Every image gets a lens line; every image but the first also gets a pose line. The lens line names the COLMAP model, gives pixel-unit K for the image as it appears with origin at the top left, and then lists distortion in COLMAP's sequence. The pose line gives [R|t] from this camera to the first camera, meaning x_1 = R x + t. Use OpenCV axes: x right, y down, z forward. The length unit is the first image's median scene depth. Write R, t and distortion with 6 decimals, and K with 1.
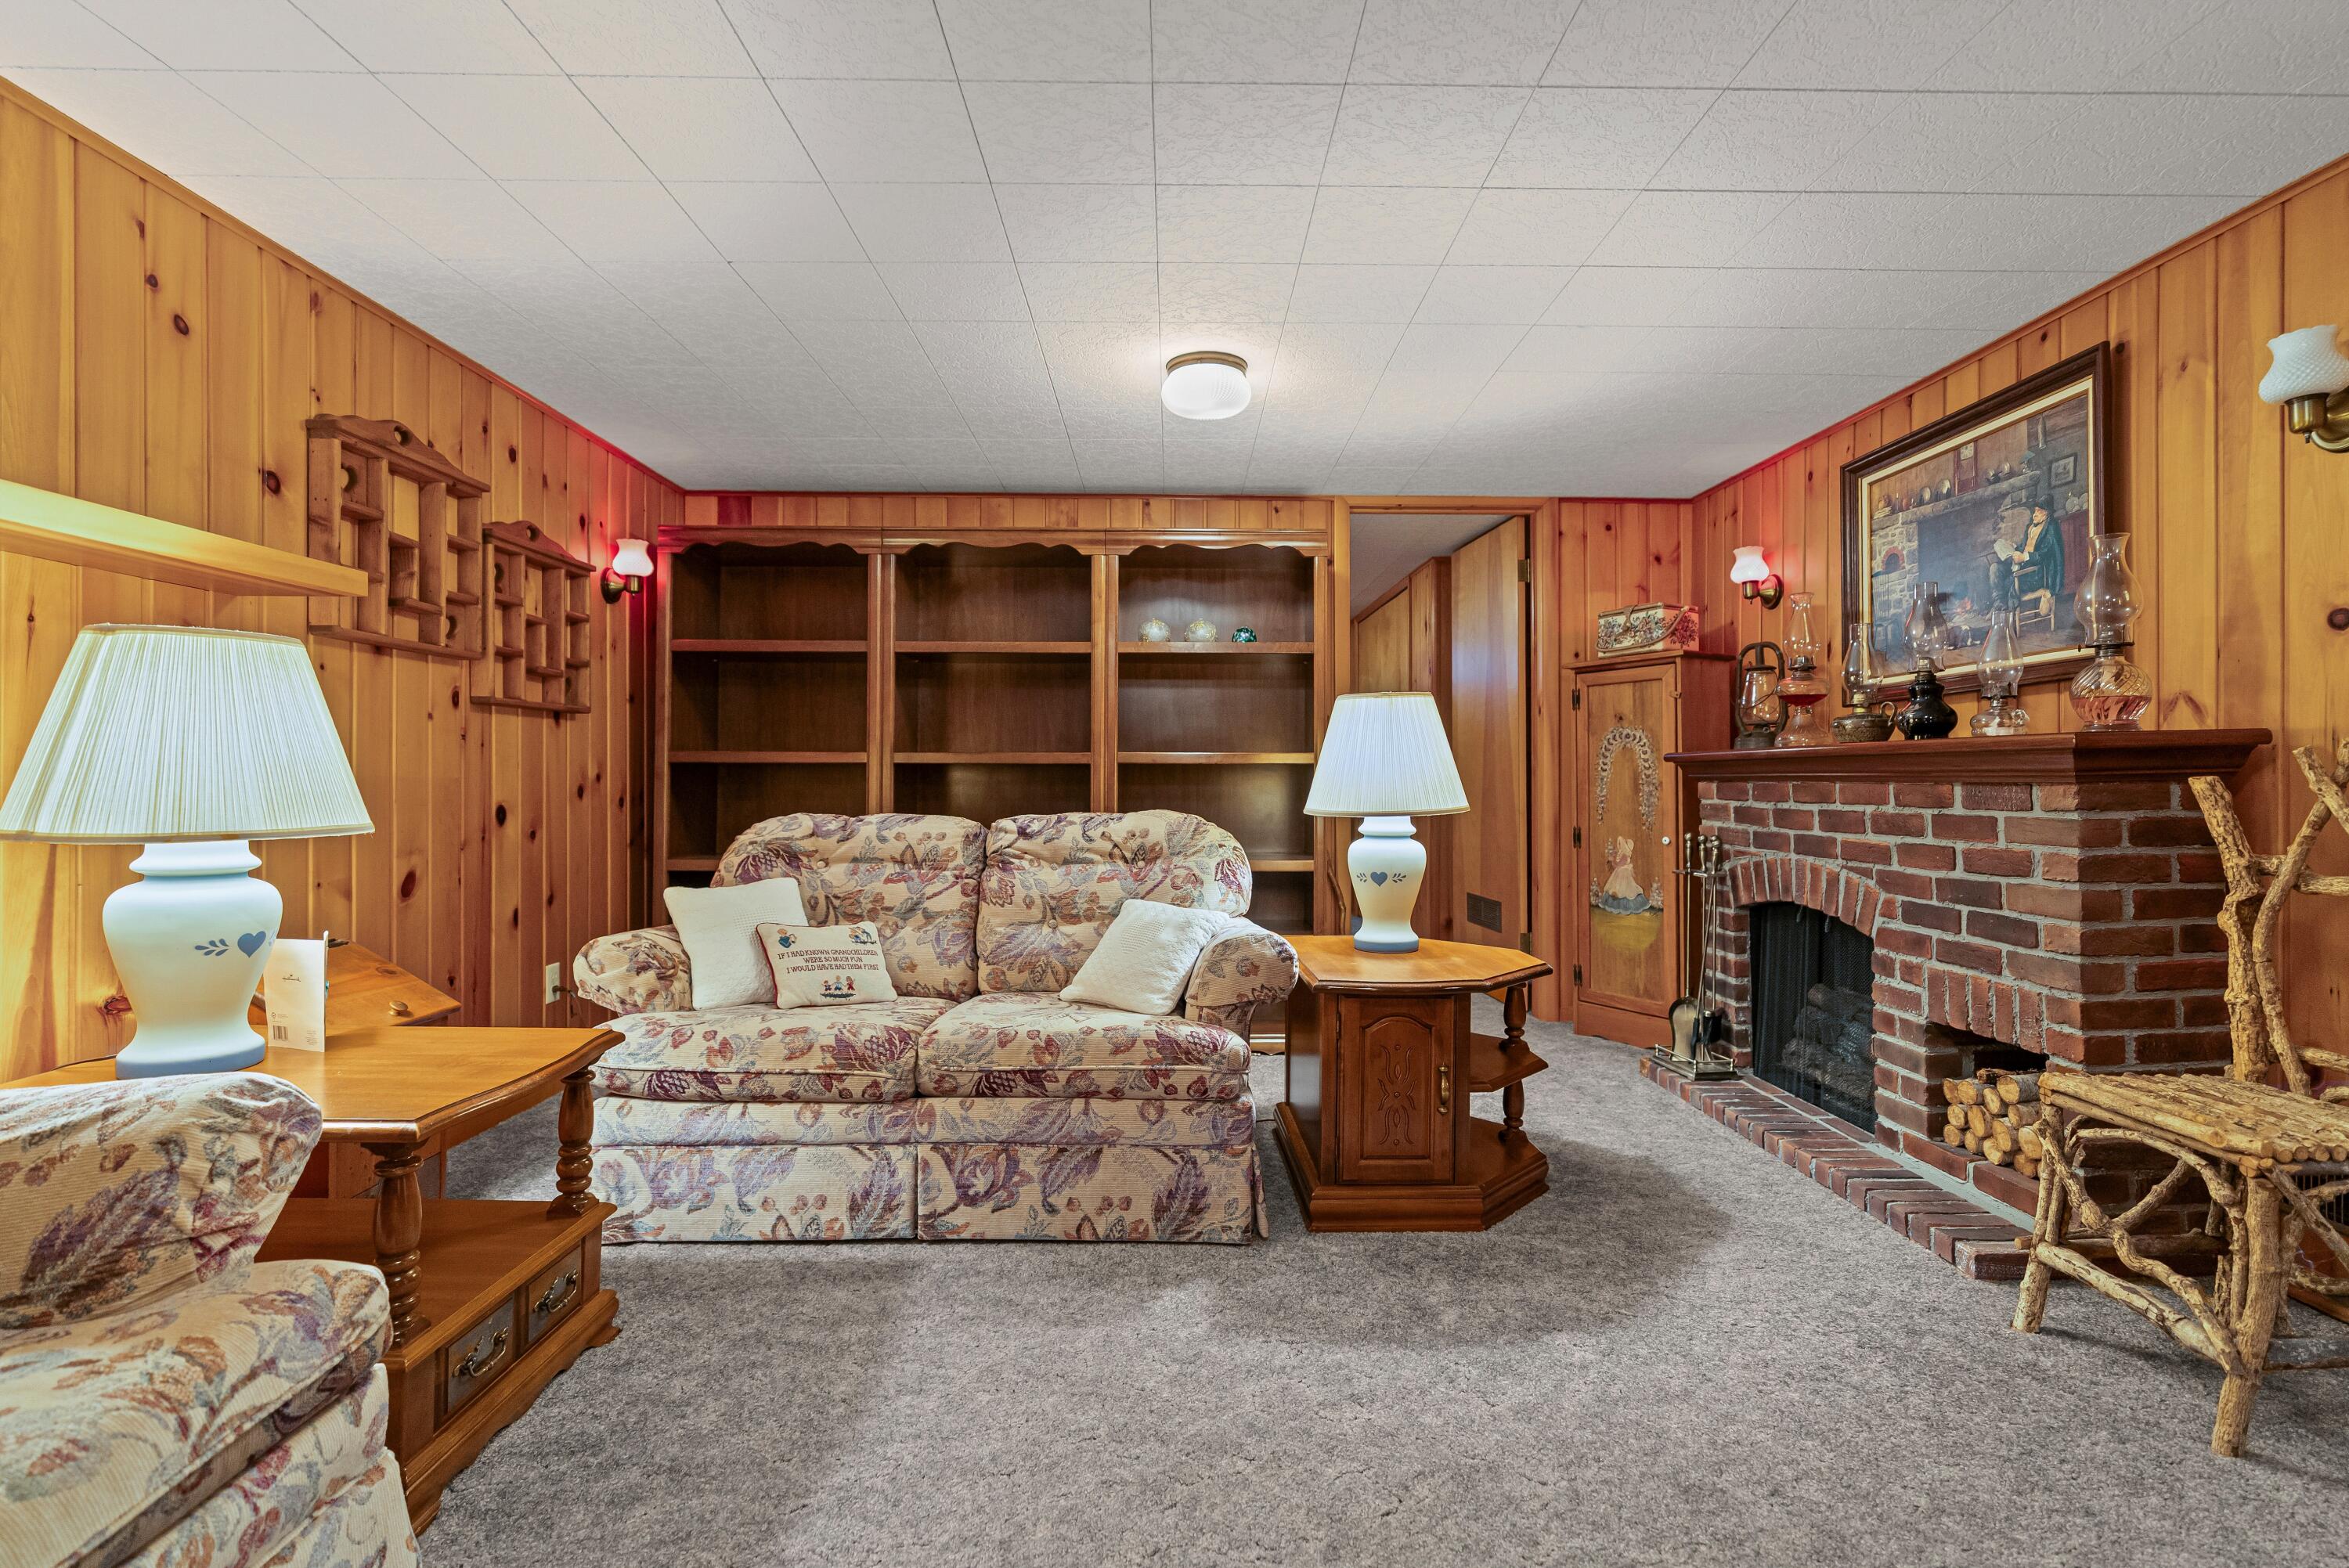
lens RADIAL K [[1082.4, 0, 1168.1], [0, 1082.4, 787.9], [0, 0, 1]] dist [-0.000290, 0.000109]
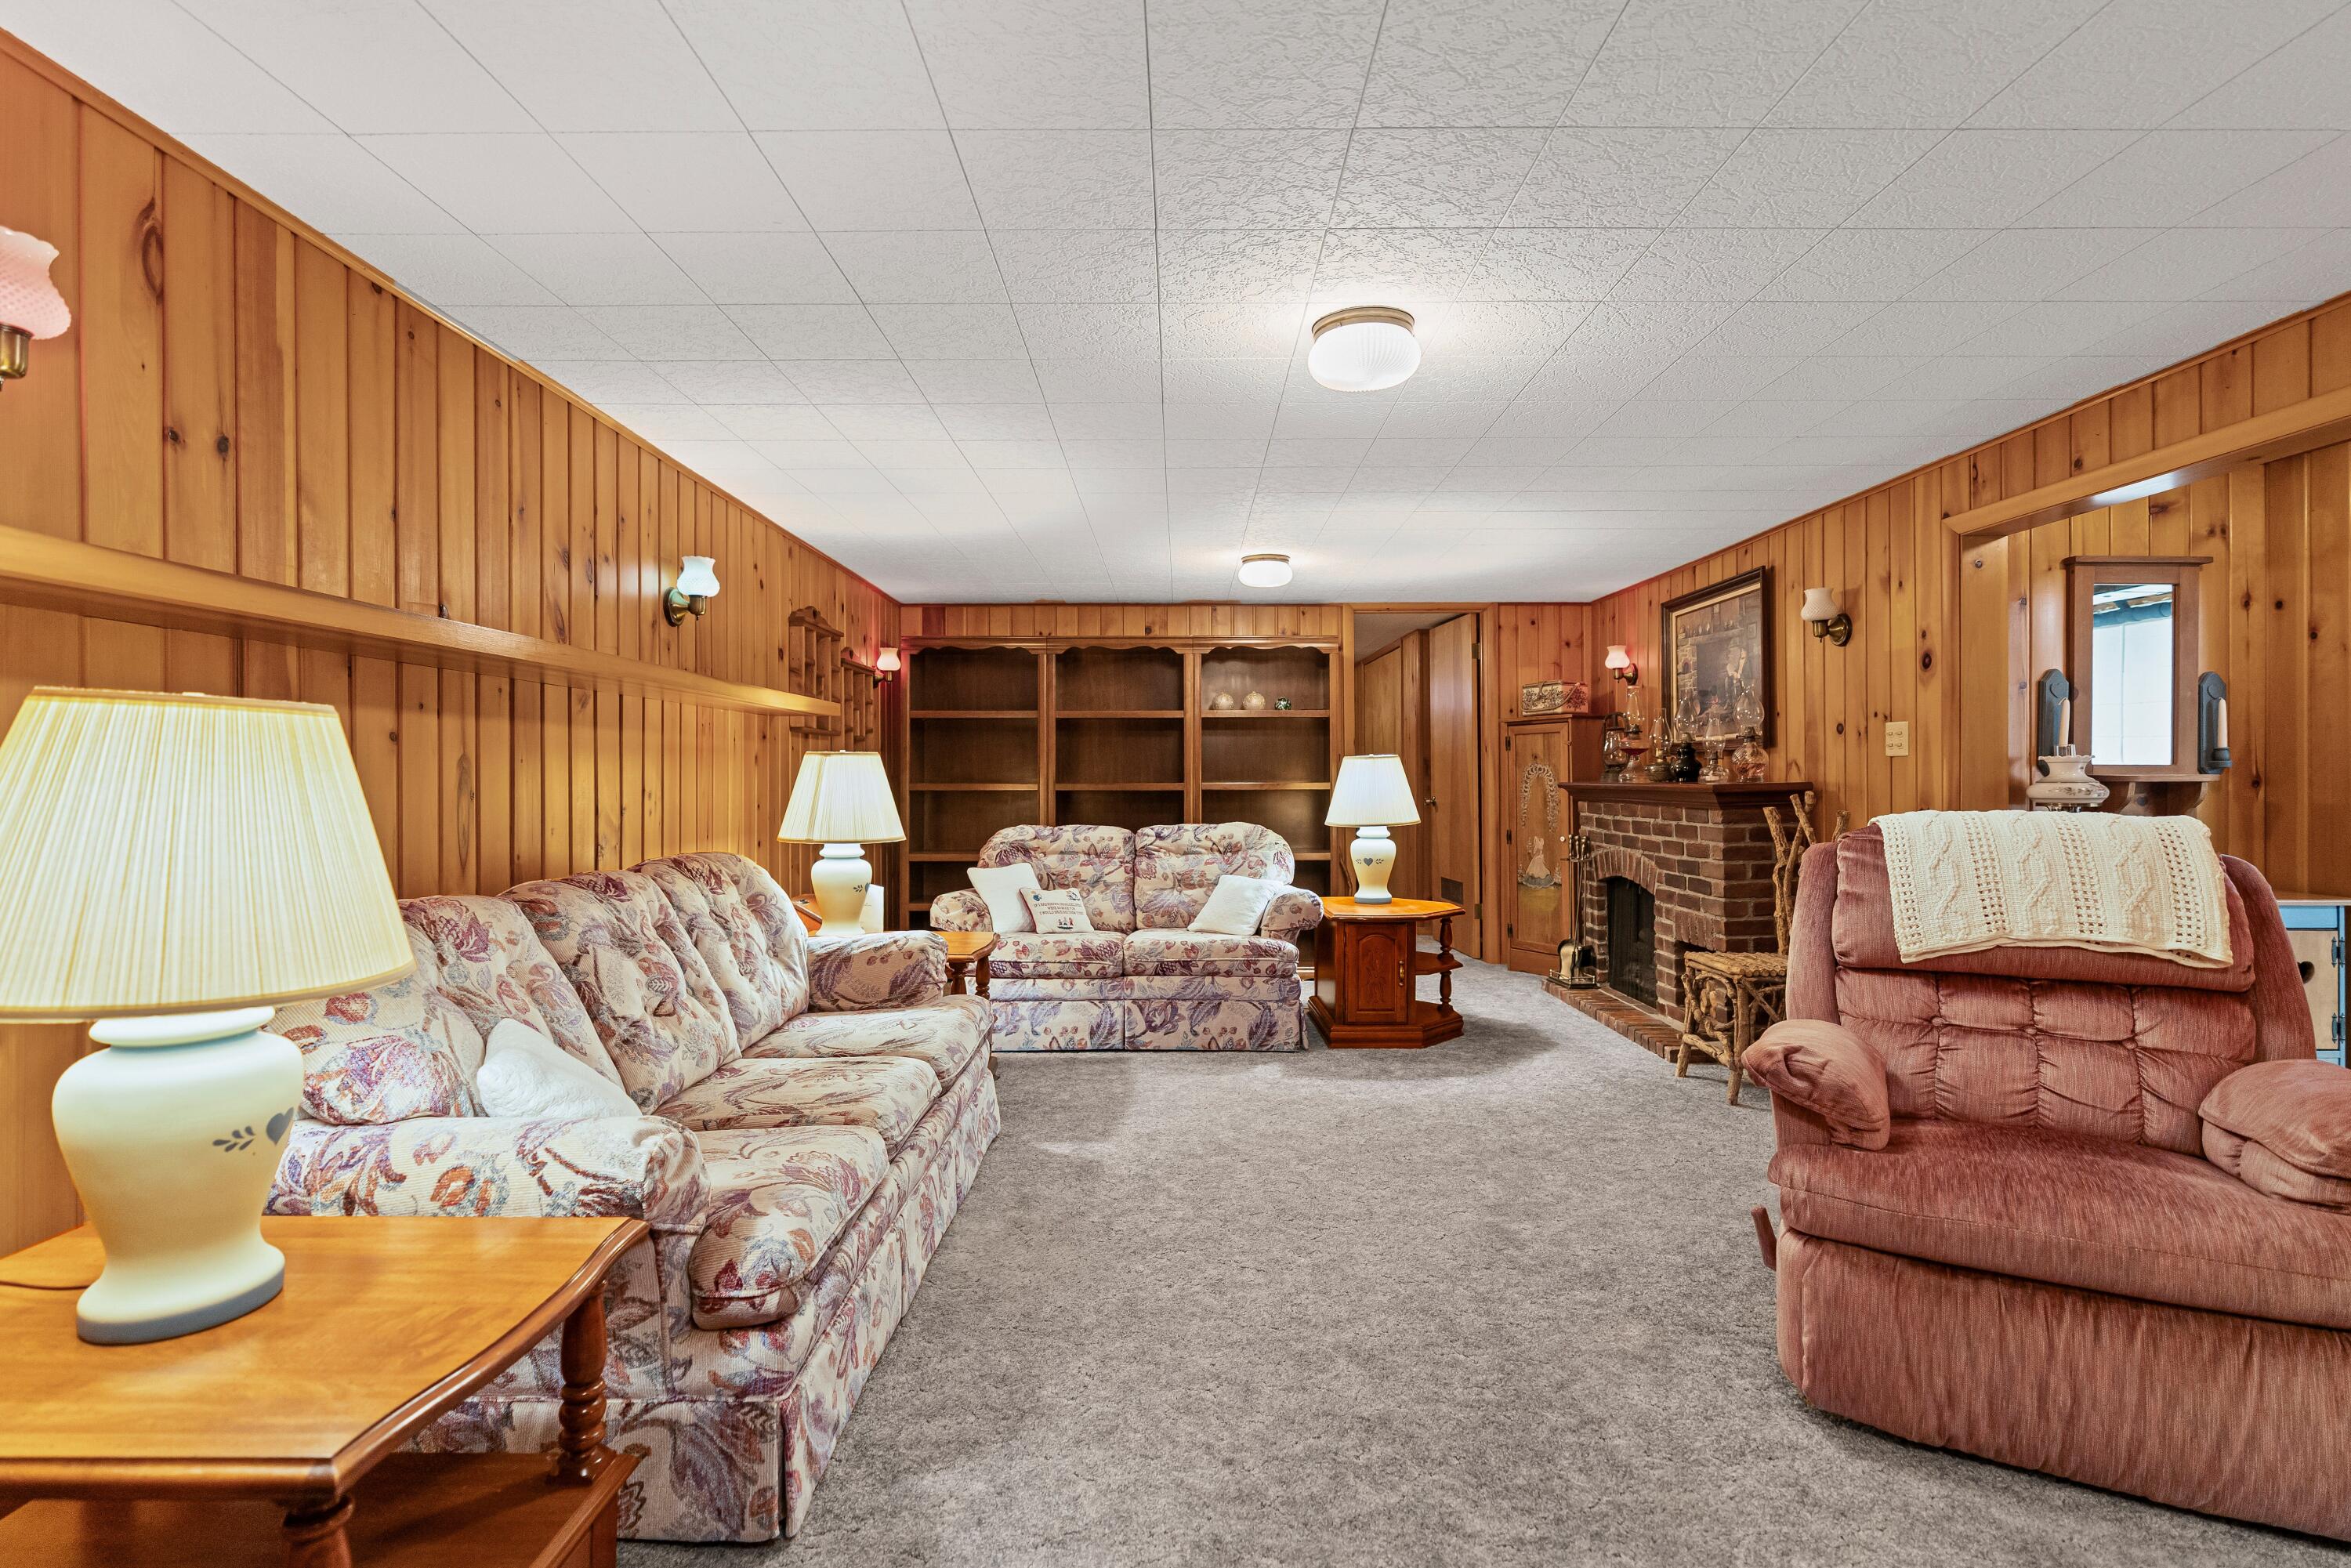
lens RADIAL K [[1083.4, 0, 1169.1], [0, 1083.4, 787.9], [0, 0, 1]] dist [-0.000290, 0.000109]
pose [[0.999931, -0.004720, -0.010783, -0.106811], [0.004729, 0.999989, 0.000749, -0.038214], [0.010779, -0.000800, 0.999942, -0.747345]]
